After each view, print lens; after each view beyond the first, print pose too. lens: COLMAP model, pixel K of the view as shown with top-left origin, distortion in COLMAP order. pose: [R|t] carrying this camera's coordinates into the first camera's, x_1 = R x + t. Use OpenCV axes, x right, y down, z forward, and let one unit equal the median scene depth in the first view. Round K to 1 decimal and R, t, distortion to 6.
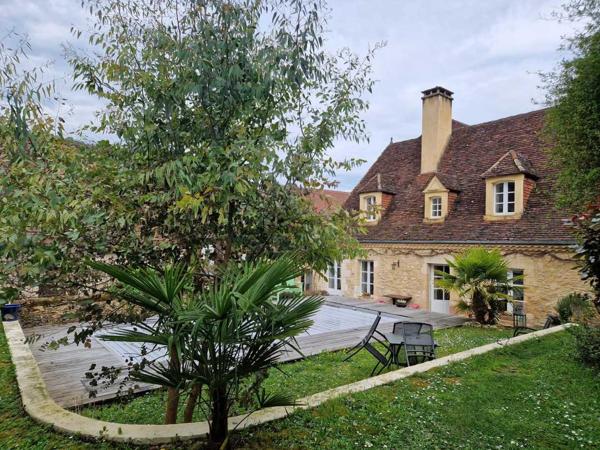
lens RADIAL K [[388.5, 0, 301.5], [0, 388.5, 236.8], [0, 0, 1]] dist [0.099966, -0.103362]
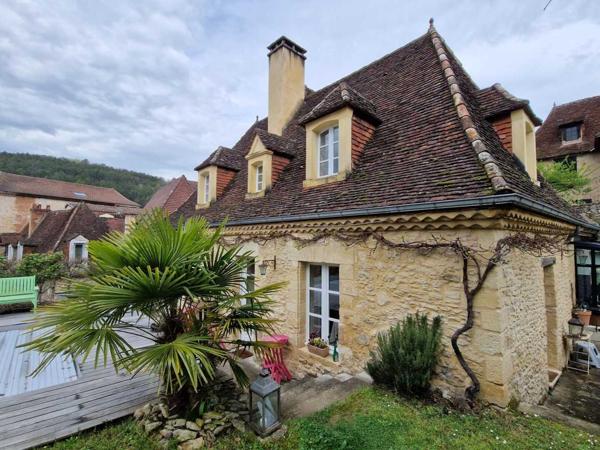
lens RADIAL K [[285.7, 0, 296.4], [0, 285.7, 231.3], [0, 0, 1]] dist [-0.000185, -0.000043]
pose [[0.997340, -0.002263, 0.072860, 0.364756], [0.003820, 0.999767, -0.021235, 0.033740], [-0.072795, 0.021457, 0.997116, 0.469588]]
